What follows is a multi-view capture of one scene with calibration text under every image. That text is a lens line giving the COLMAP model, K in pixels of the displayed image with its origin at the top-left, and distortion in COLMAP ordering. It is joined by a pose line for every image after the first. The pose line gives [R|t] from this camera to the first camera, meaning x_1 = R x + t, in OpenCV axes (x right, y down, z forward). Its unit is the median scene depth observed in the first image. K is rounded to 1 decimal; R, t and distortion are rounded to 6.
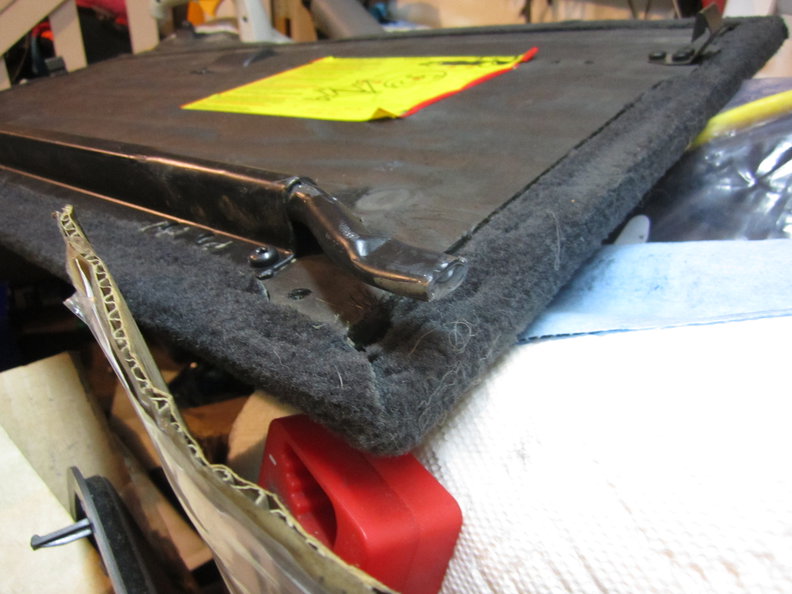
lens RADIAL K [[653.9, 0, 396.0], [0, 653.9, 297.0], [0, 0, 1]] dist [-0.014236, 0.005740]
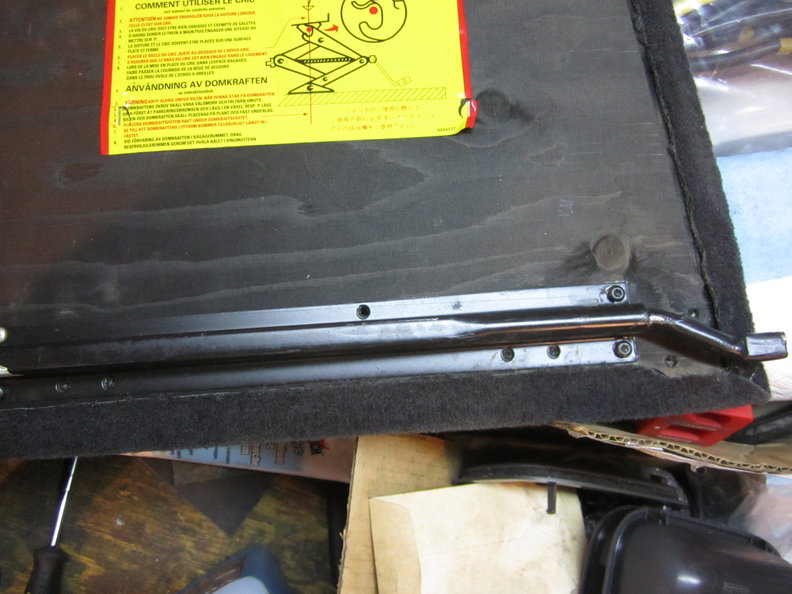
lens RADIAL K [[653.9, 0, 396.0], [0, 653.9, 297.0], [0, 0, 1]] dist [-0.014236, 0.005740]
pose [[0.661809, -0.688807, 0.295894, -1.133478], [0.262168, 0.582427, 0.769446, -1.821651], [-0.702337, -0.431652, 0.566038, 0.576586]]
